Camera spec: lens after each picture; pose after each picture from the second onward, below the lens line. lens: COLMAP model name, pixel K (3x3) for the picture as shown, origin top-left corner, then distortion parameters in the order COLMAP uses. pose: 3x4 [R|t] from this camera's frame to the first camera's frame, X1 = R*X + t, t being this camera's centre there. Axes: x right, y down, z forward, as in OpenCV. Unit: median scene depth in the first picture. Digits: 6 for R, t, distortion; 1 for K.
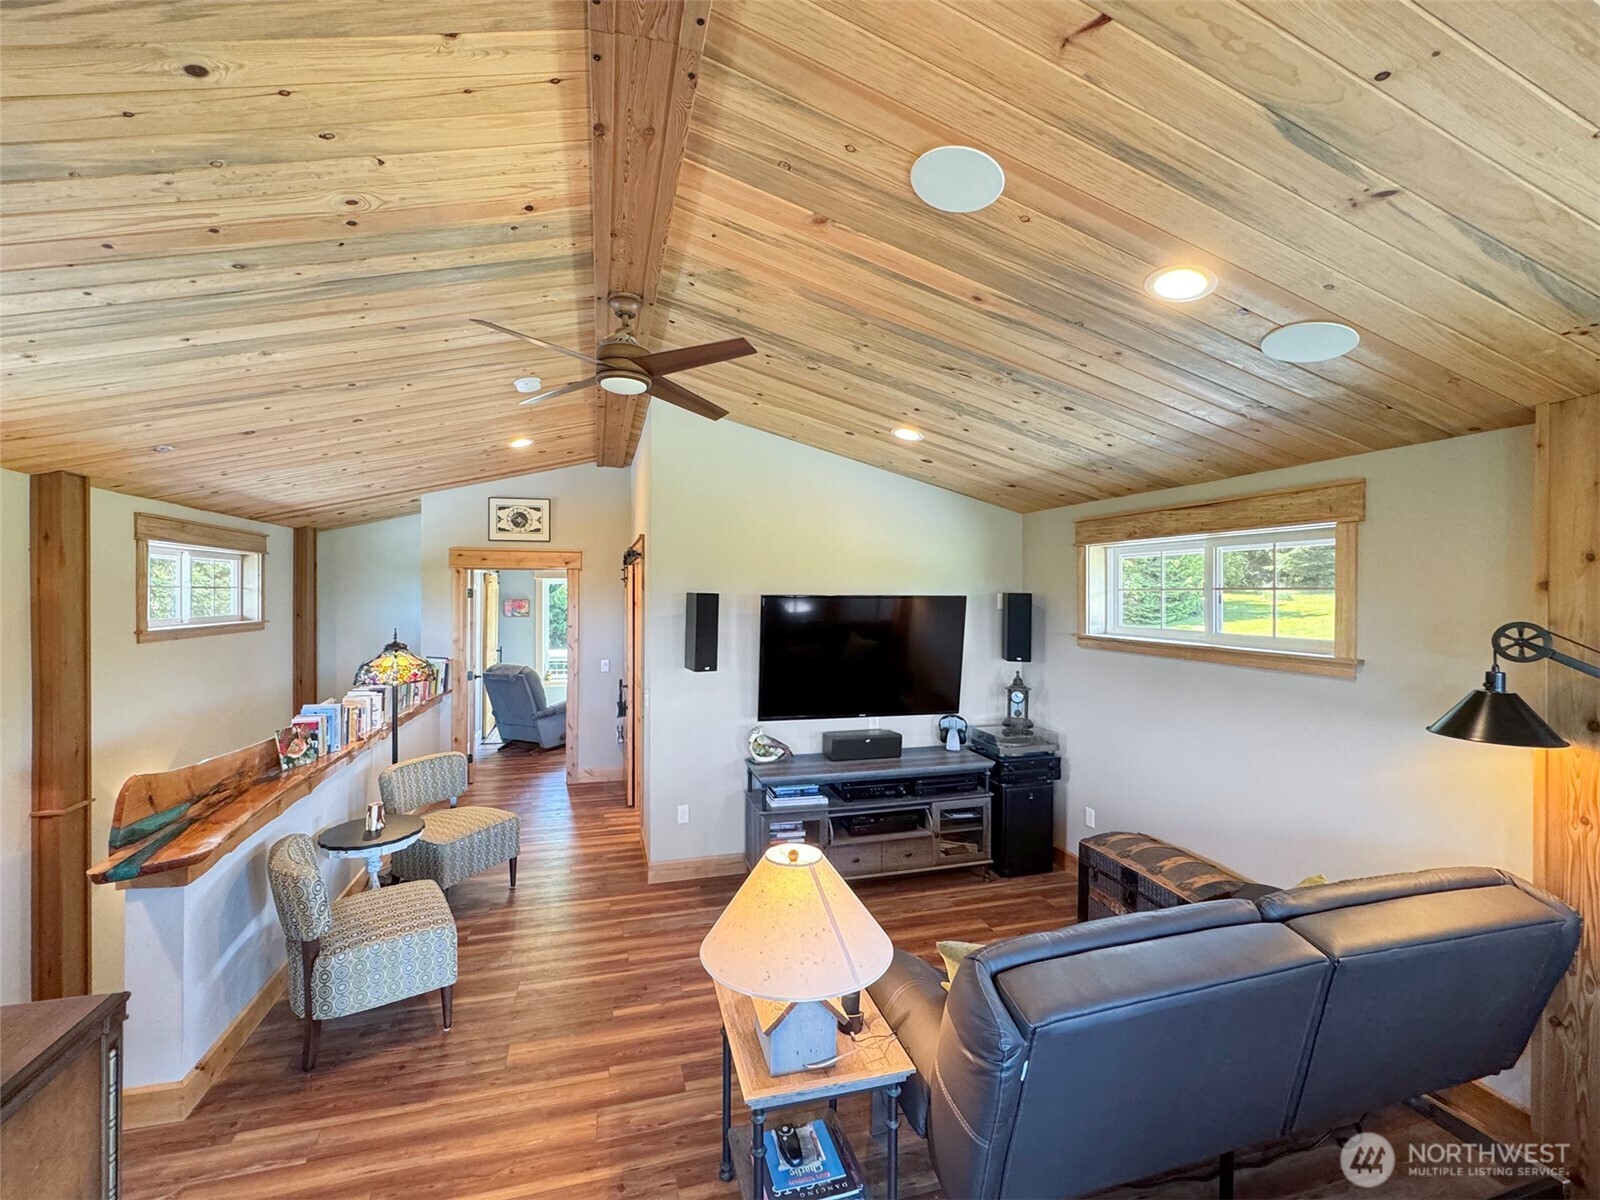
lens RADIAL K [[641.2, 0, 765.8], [0, 641.2, 600.5], [0, 0, 1]] dist [0.001359, 0.000022]
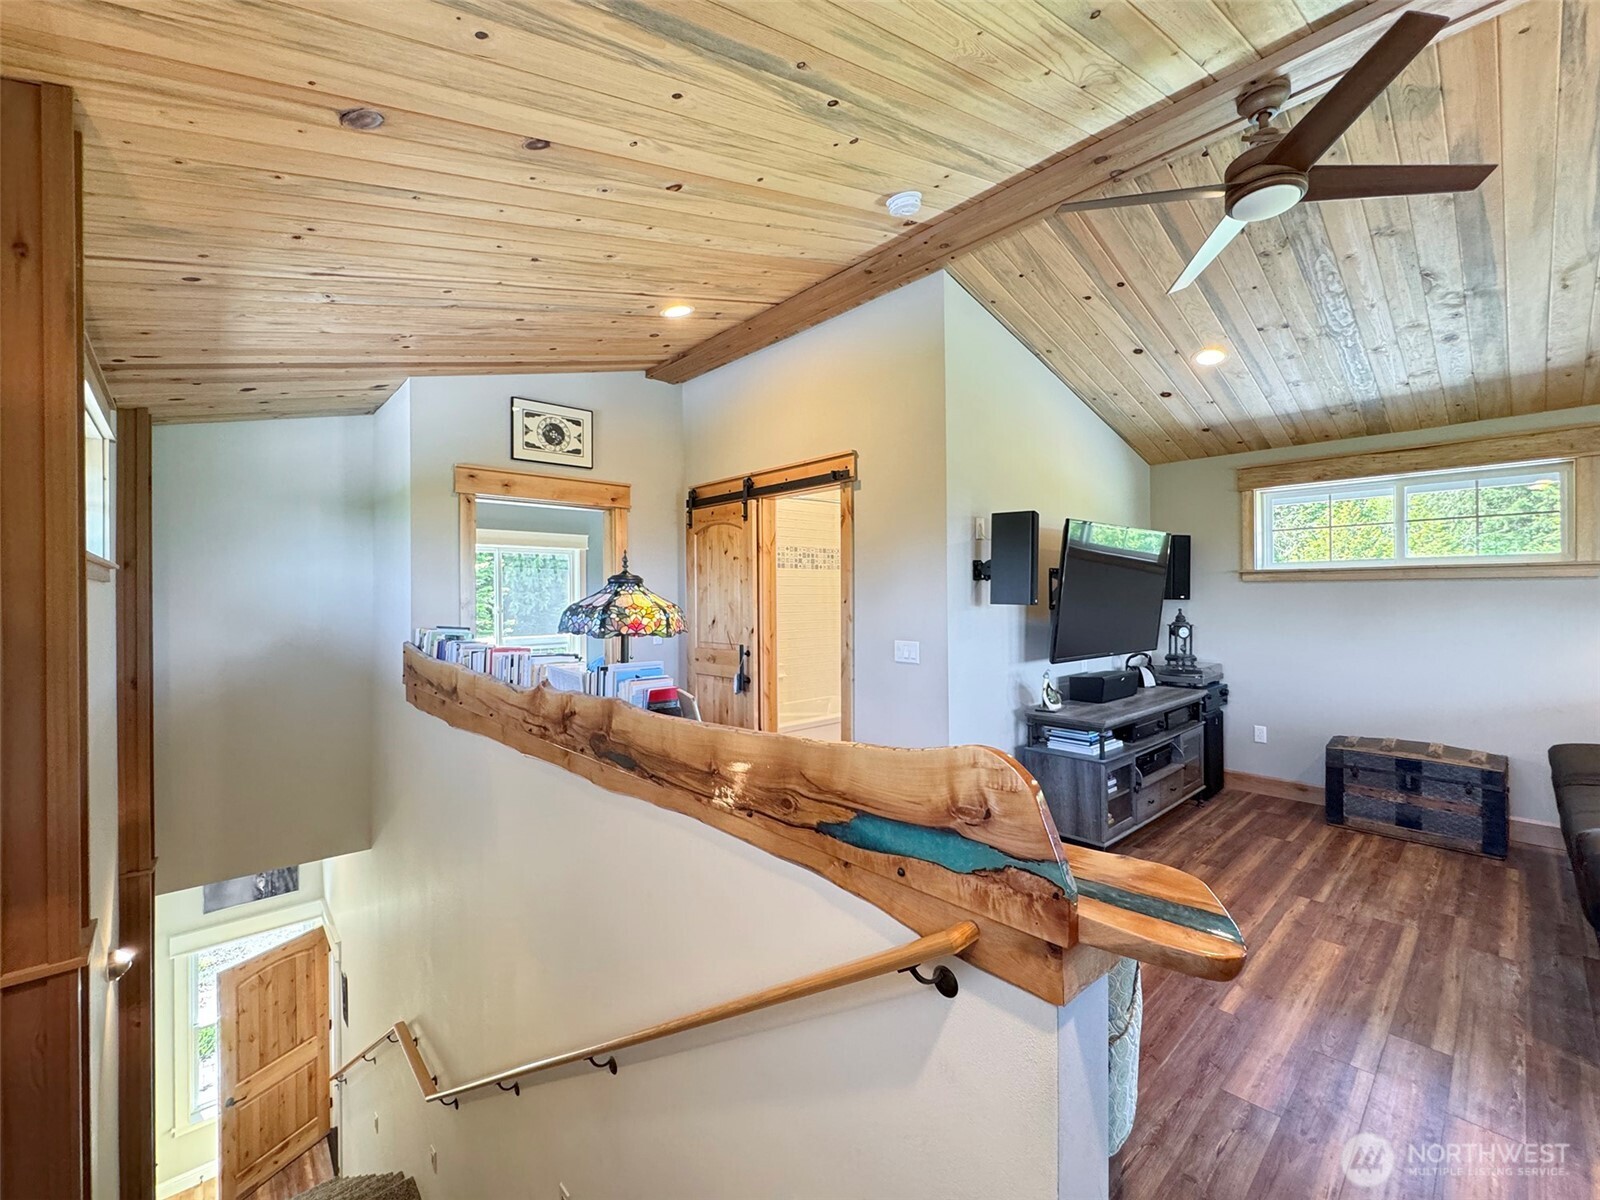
lens RADIAL K [[646.9, 0, 800.0], [0, 646.9, 600.0], [0, 0, 1]] dist [-0.003624, -0.000679]
pose [[0.890950, -0.014030, 0.453884, -0.714775], [0.014806, 0.999889, 0.001844, 0.091925], [-0.453859, 0.005077, 0.891059, 0.365775]]
